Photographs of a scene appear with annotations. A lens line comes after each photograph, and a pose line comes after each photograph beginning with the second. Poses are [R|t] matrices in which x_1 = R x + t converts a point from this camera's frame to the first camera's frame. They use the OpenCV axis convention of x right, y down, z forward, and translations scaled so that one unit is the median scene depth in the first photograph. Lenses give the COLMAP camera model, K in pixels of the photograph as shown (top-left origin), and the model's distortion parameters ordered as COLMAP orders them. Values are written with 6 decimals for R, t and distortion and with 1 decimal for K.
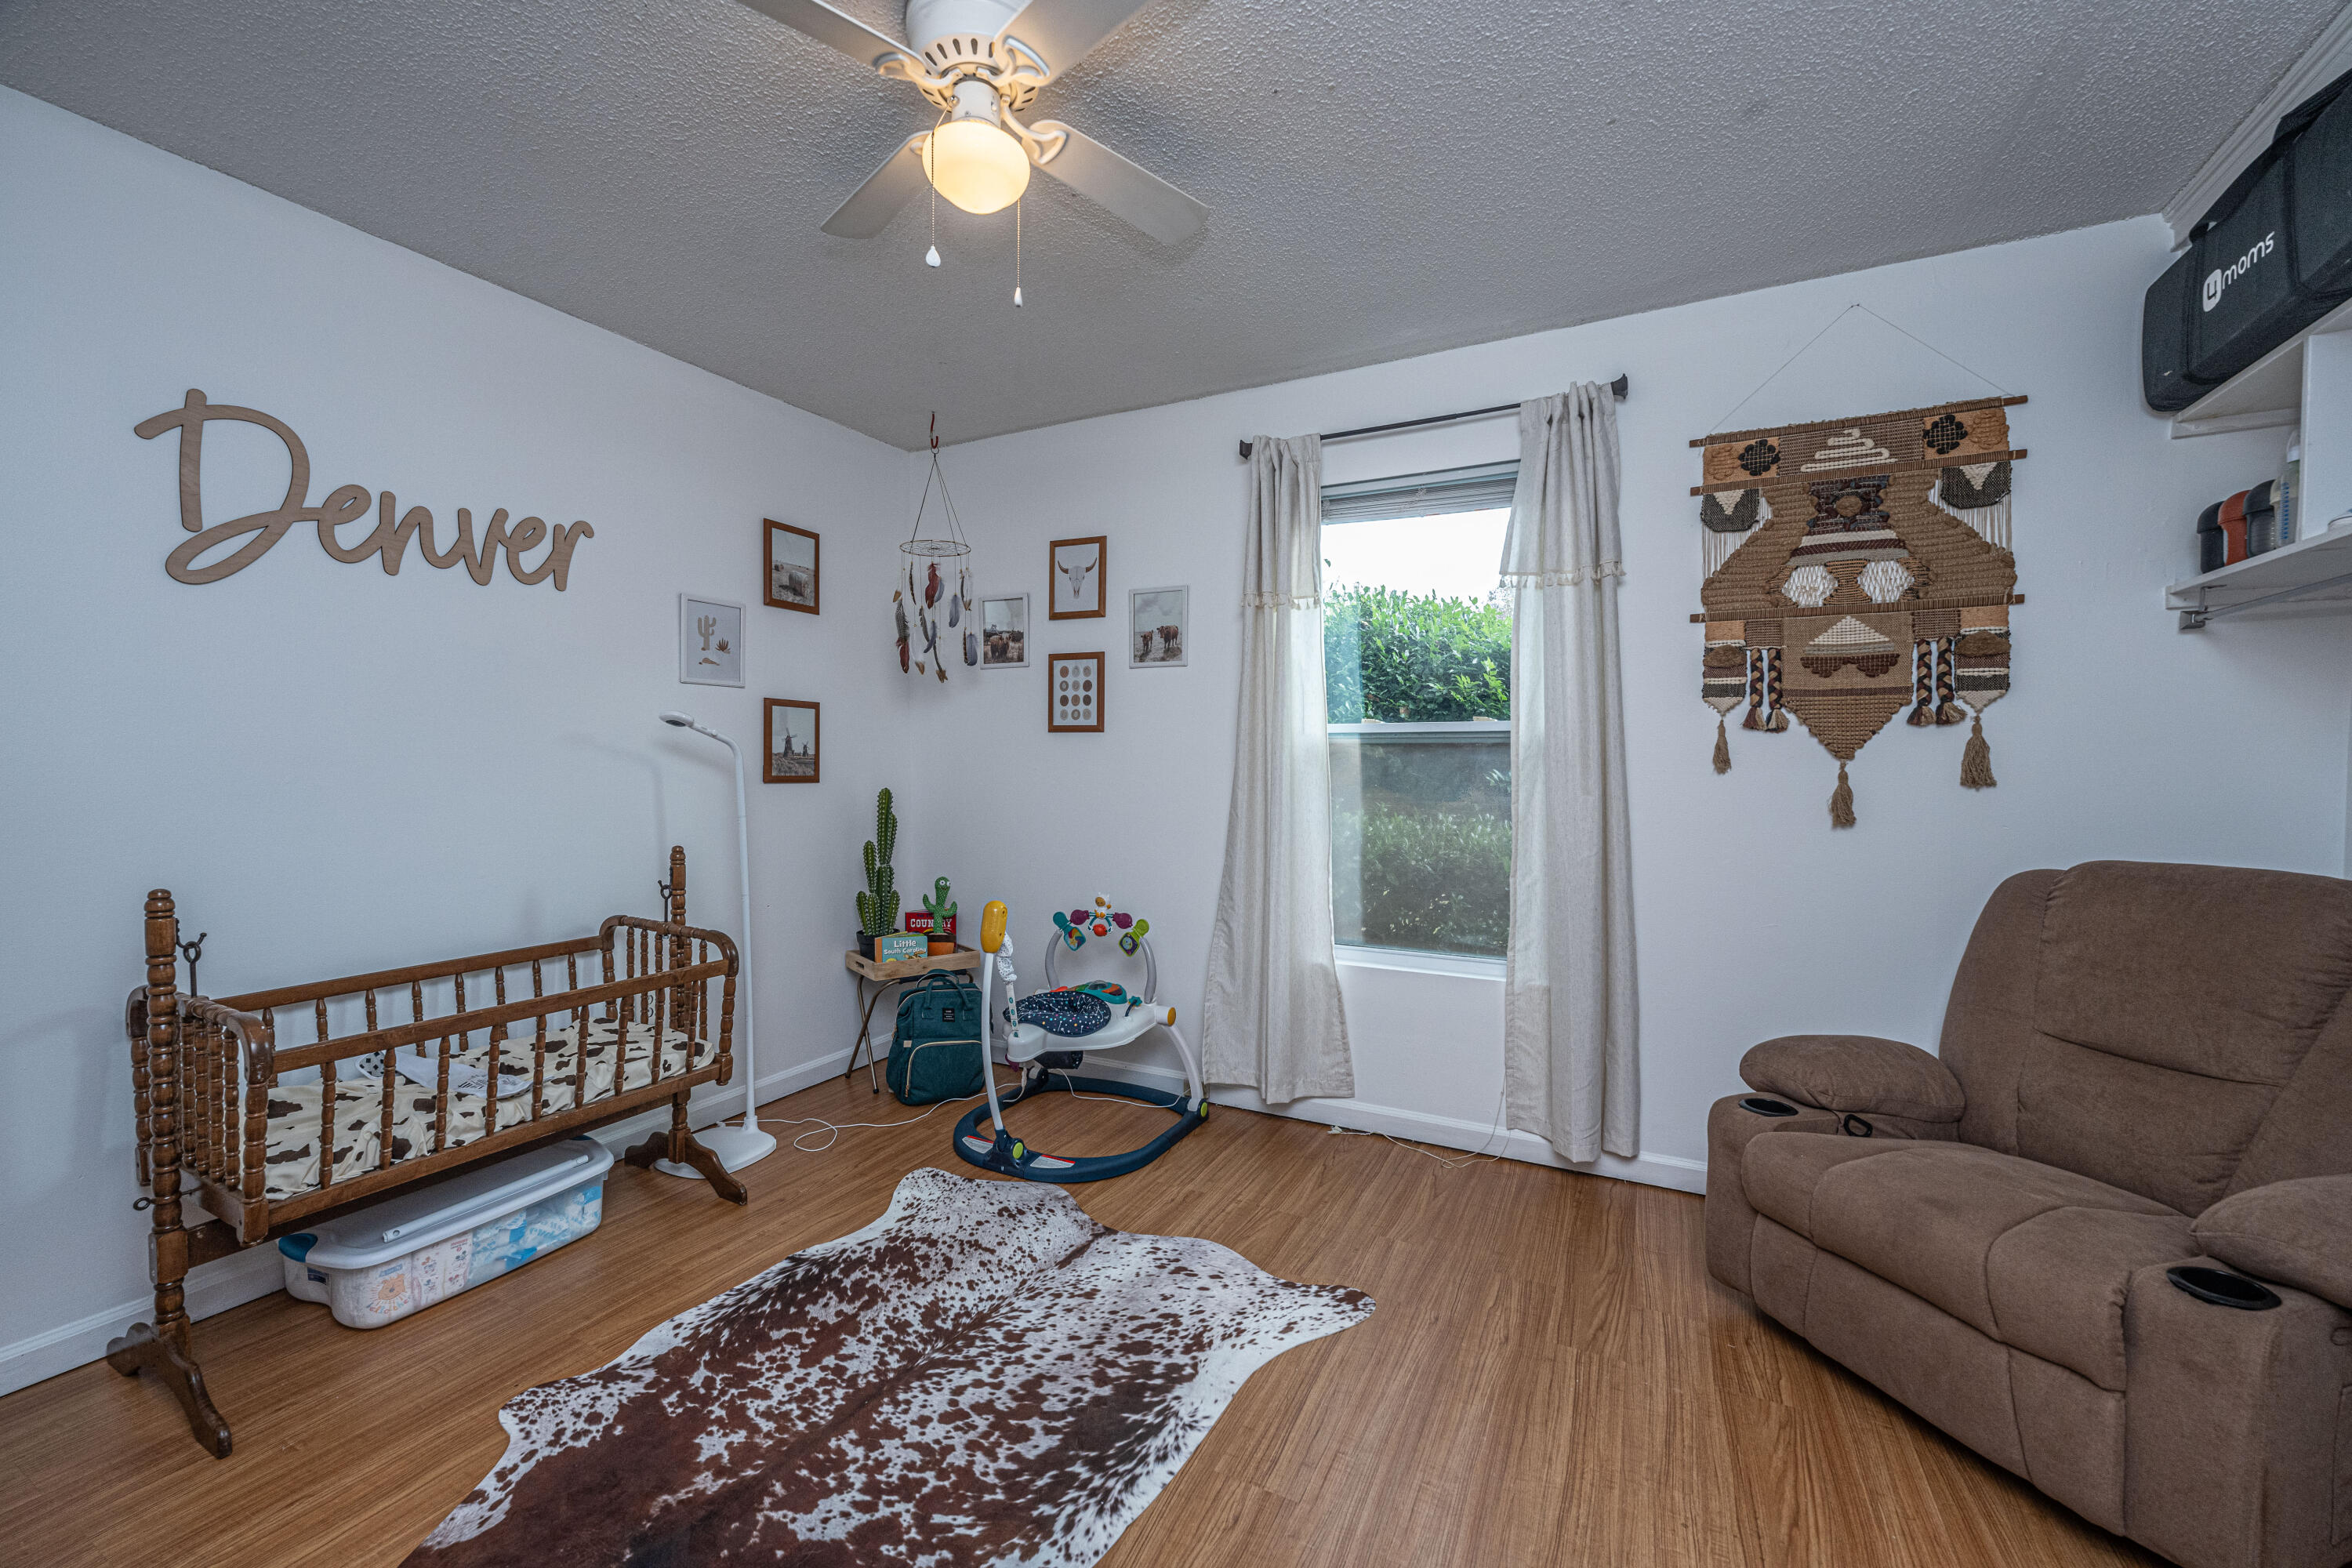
lens RADIAL K [[943.2, 0, 1164.0], [0, 943.2, 782.4], [0, 0, 1]] dist [-0.005290, 0.000491]
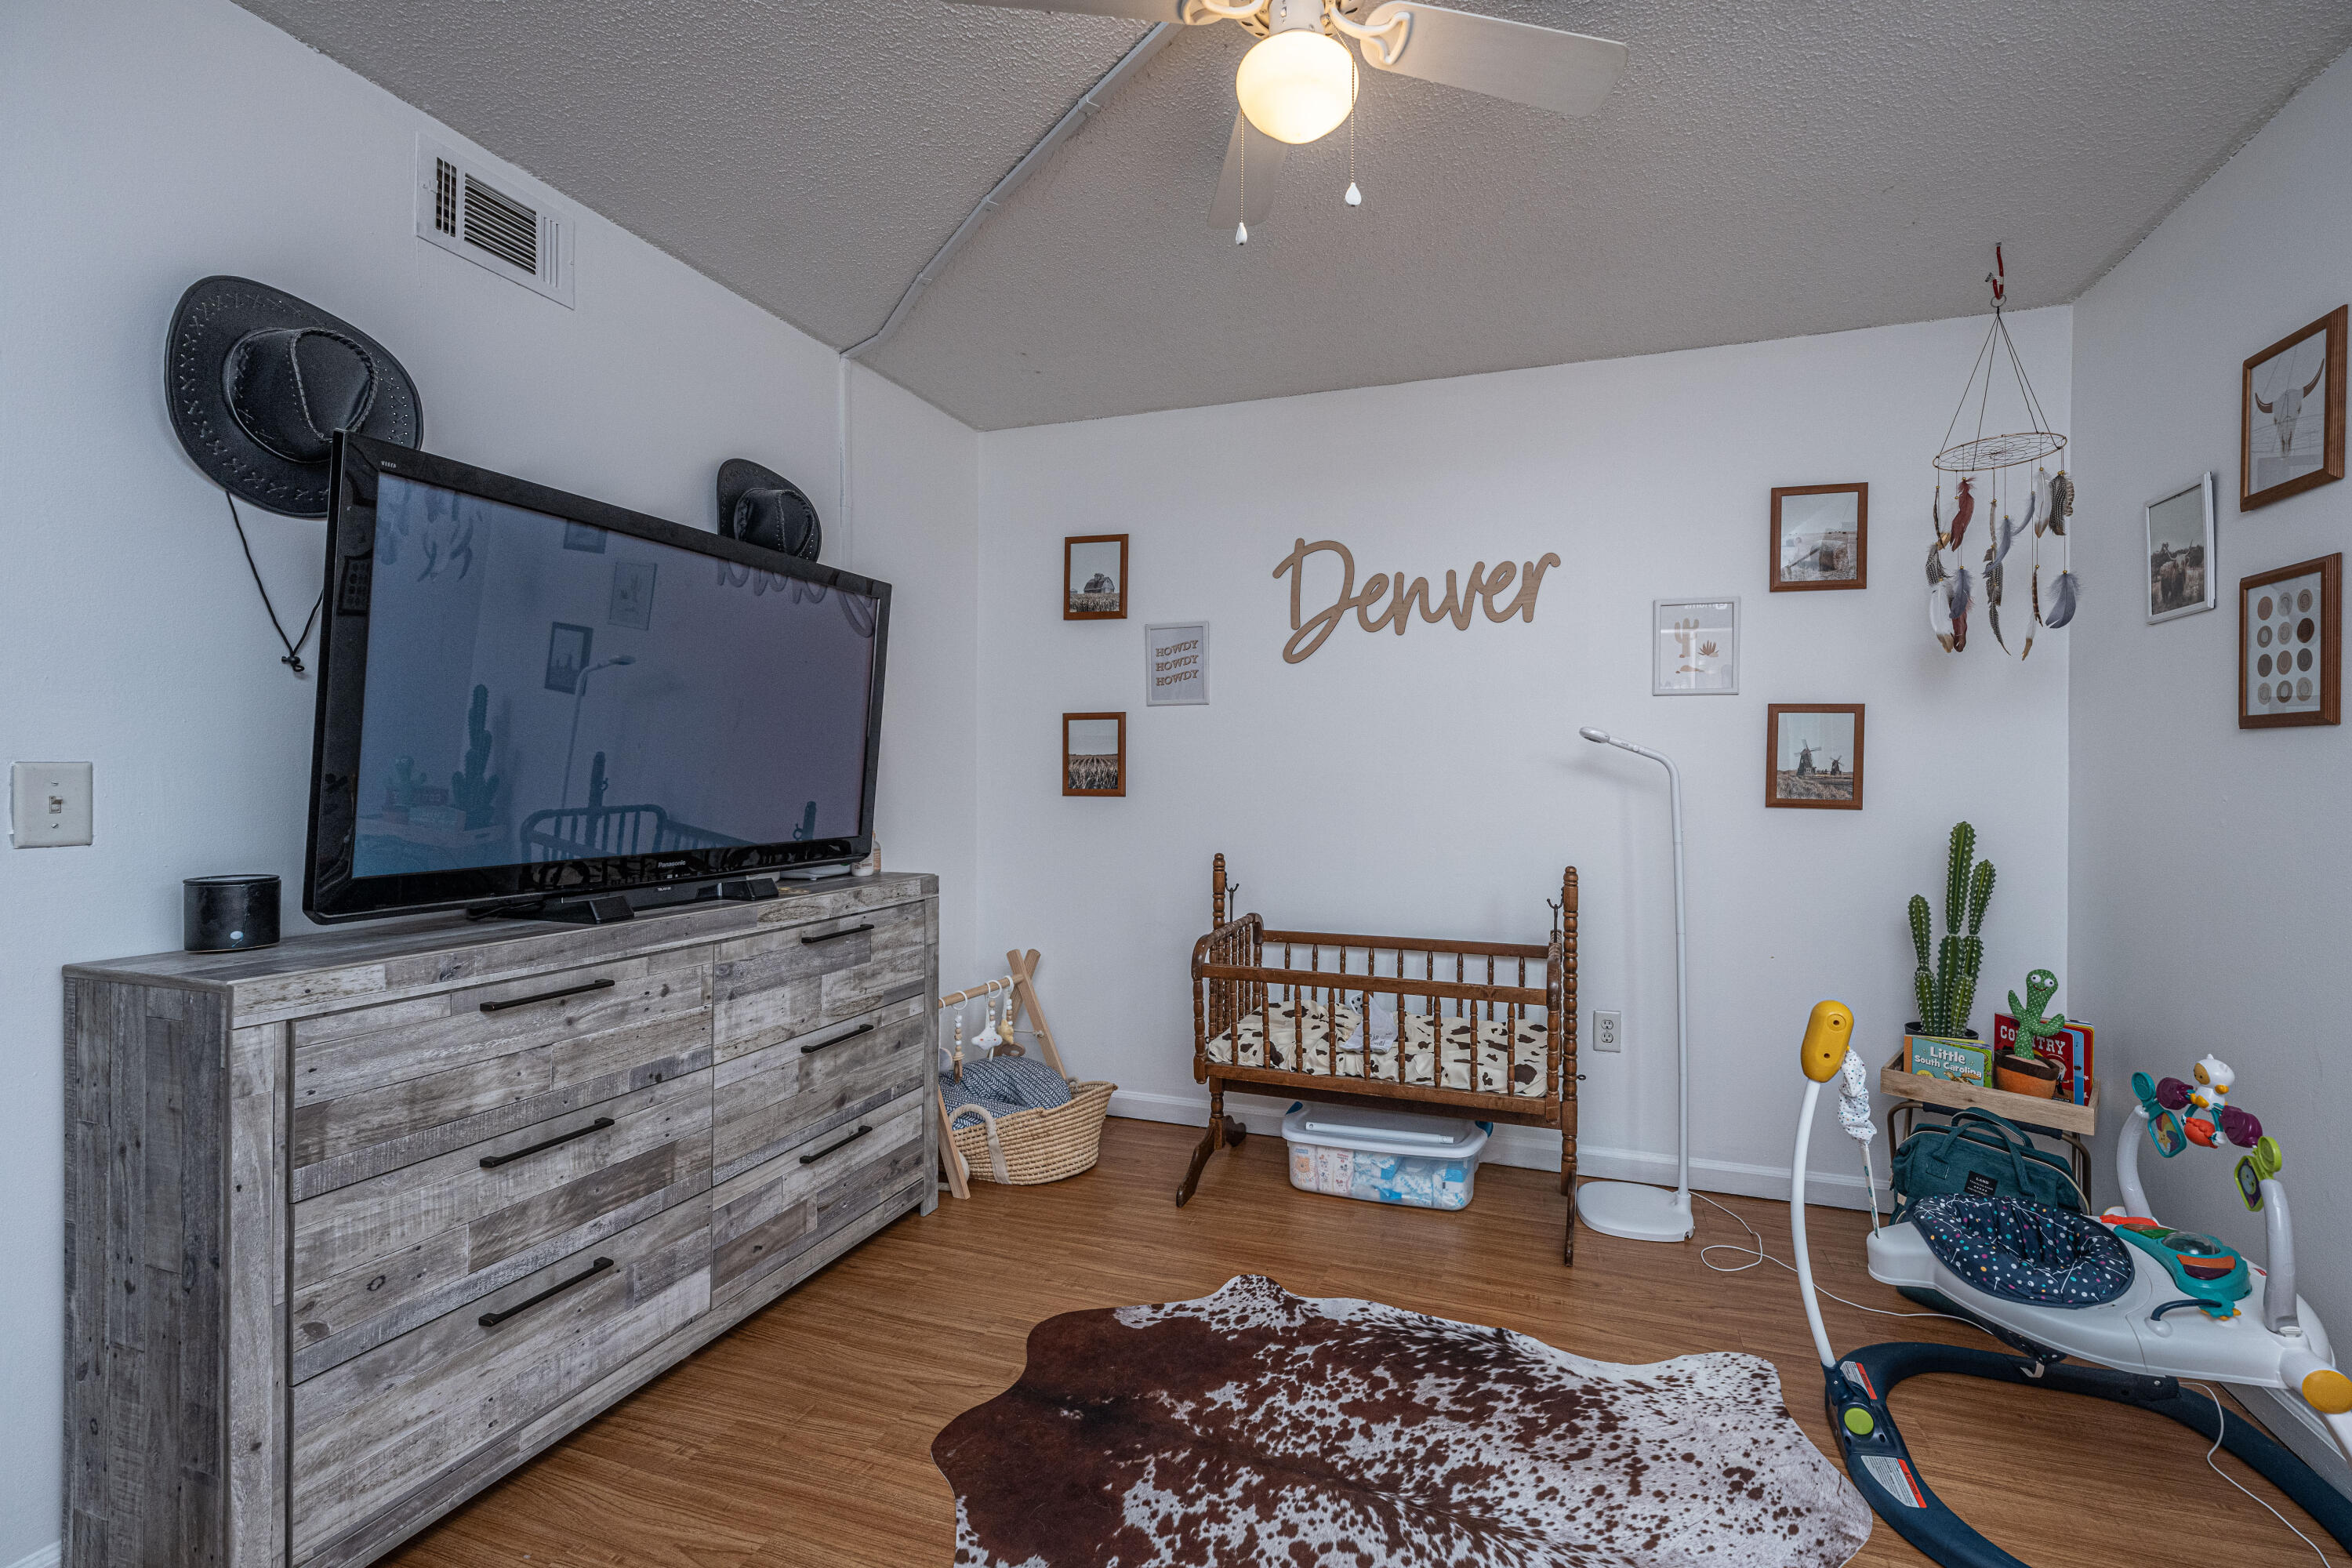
lens RADIAL K [[943.2, 0, 1236.4], [0, 943.2, 763.2], [0, 0, 1]] dist [-0.005290, 0.000491]
pose [[0.172454, -0.009039, -0.984976, 0.426863], [-0.030498, 0.999429, -0.014512, -0.015415], [0.984545, 0.032543, 0.172080, 0.547483]]
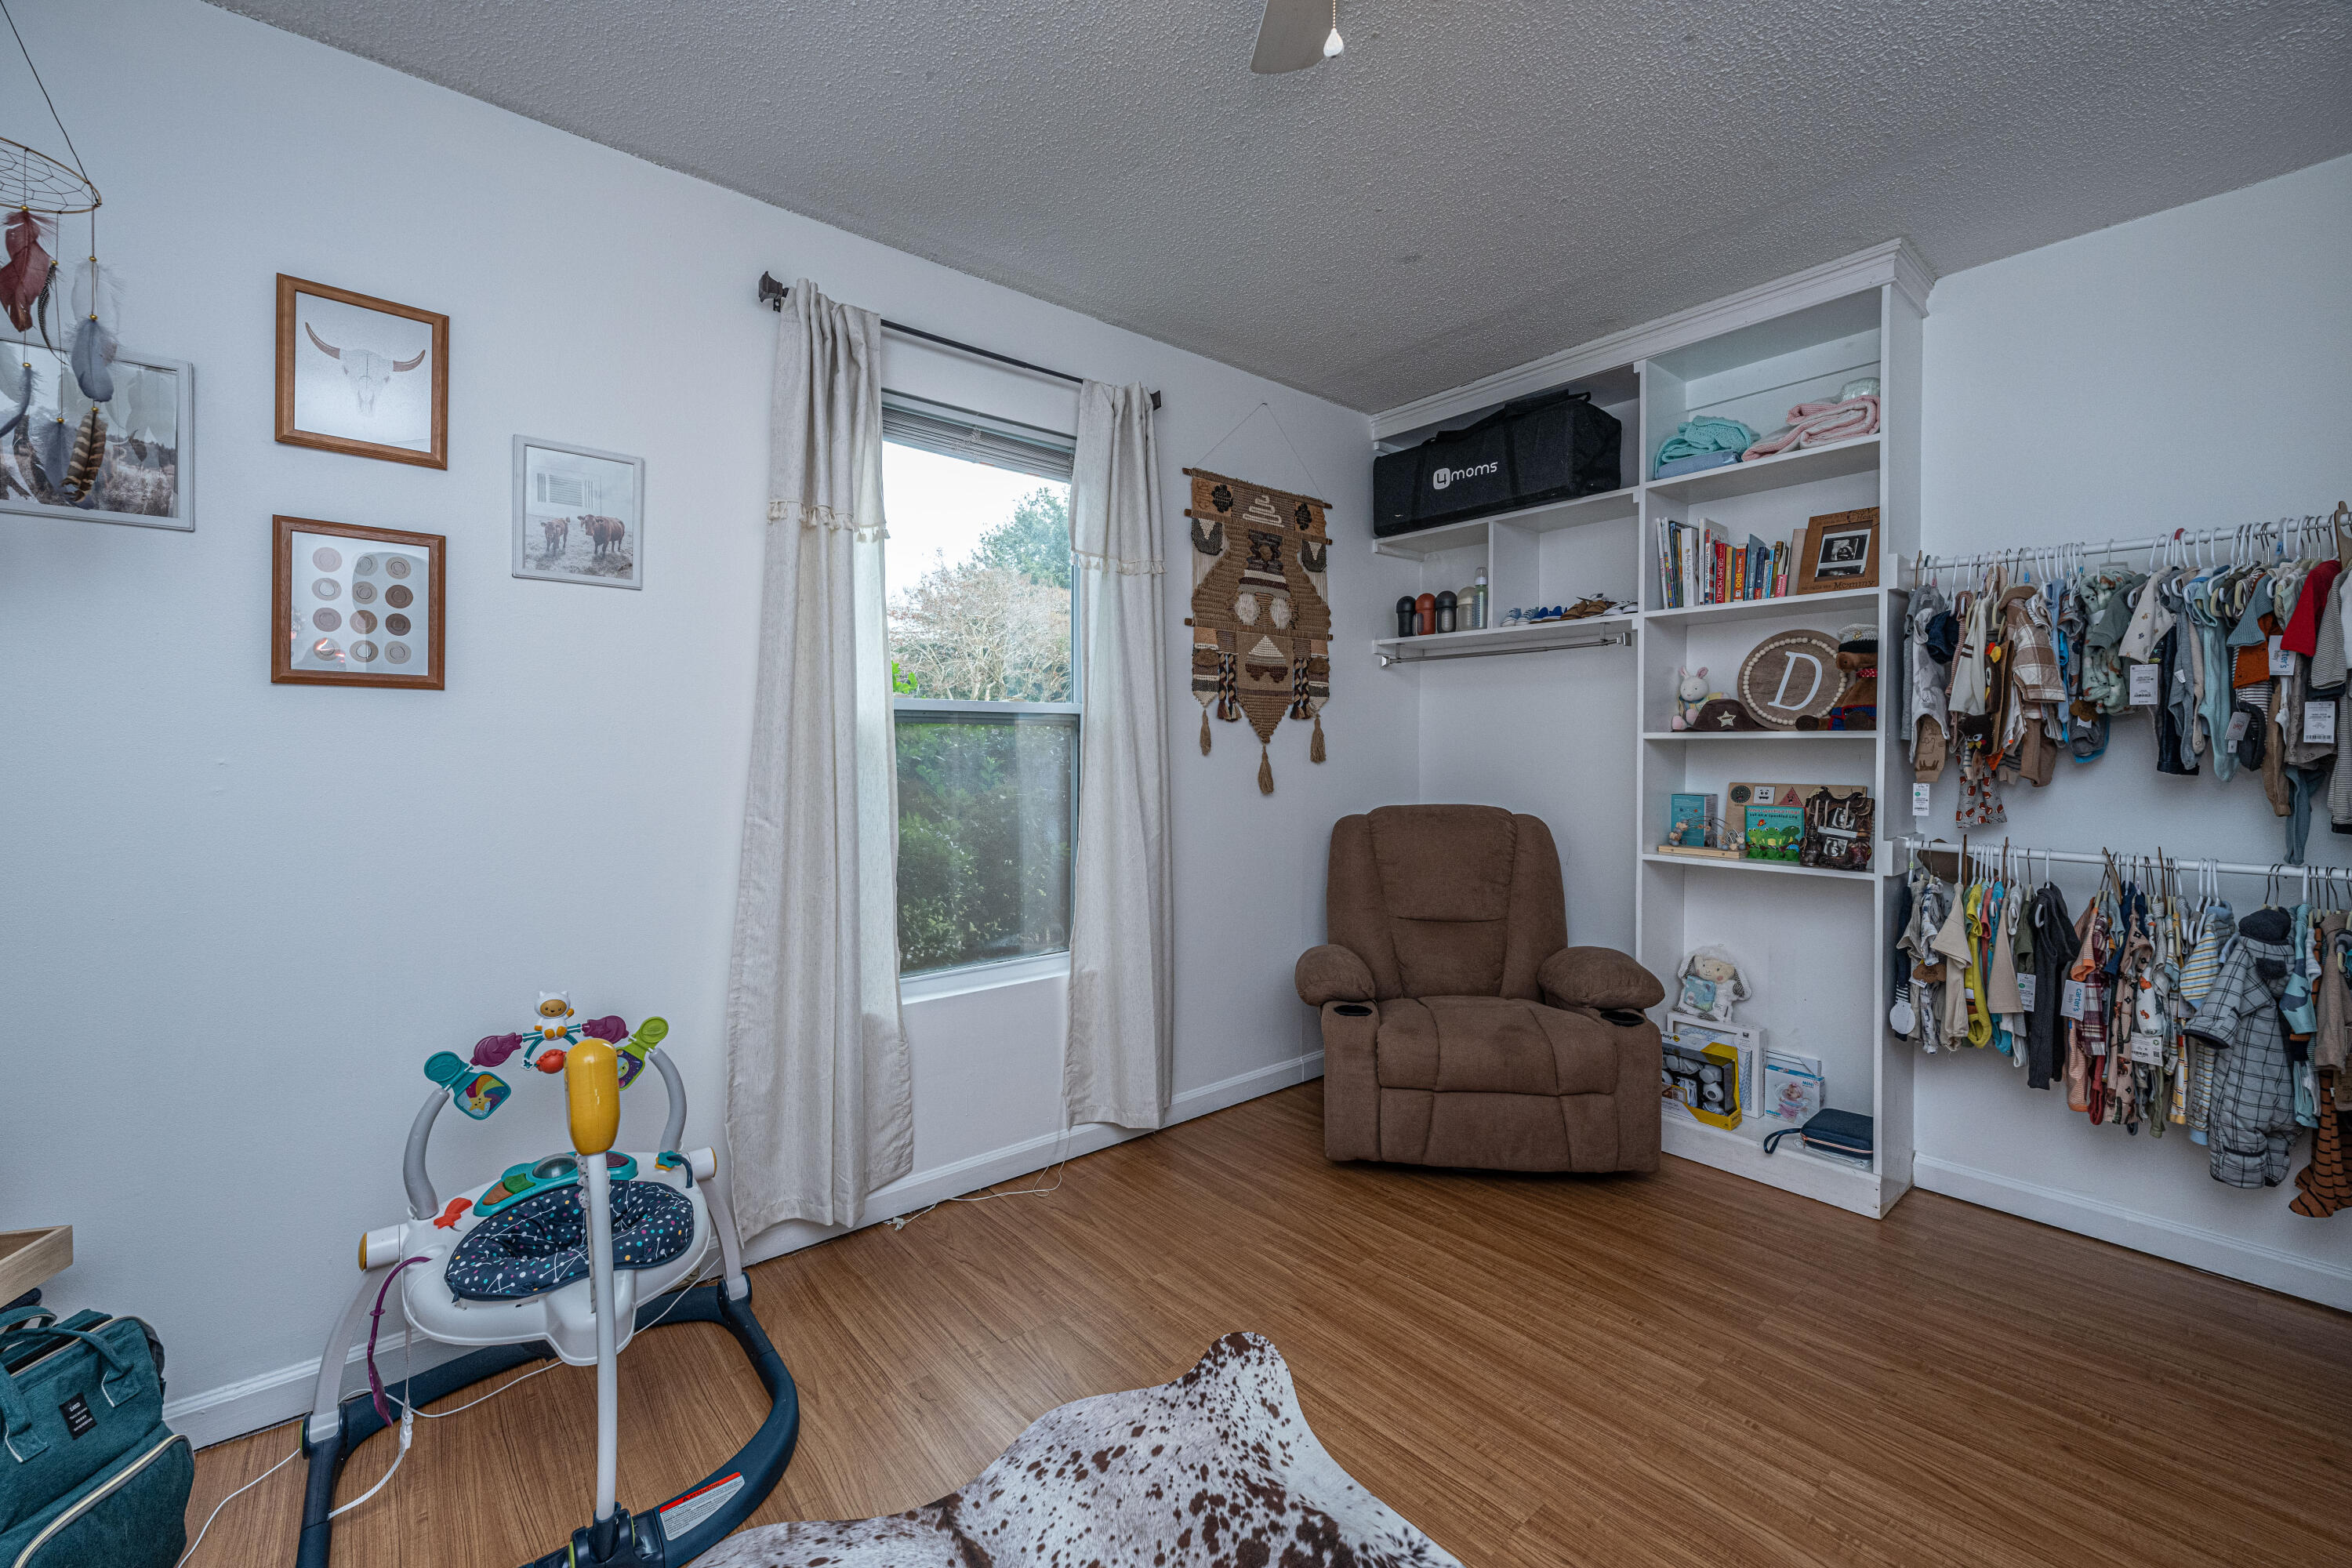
lens RADIAL K [[943.2, 0, 1232.3], [0, 943.2, 748.1], [0, 0, 1]] dist [-0.005290, 0.000491]
pose [[0.370129, -0.005243, 0.928966, -0.553601], [0.020543, 0.999786, -0.002542, -0.015732], [-0.928753, 0.020024, 0.370157, 0.578719]]
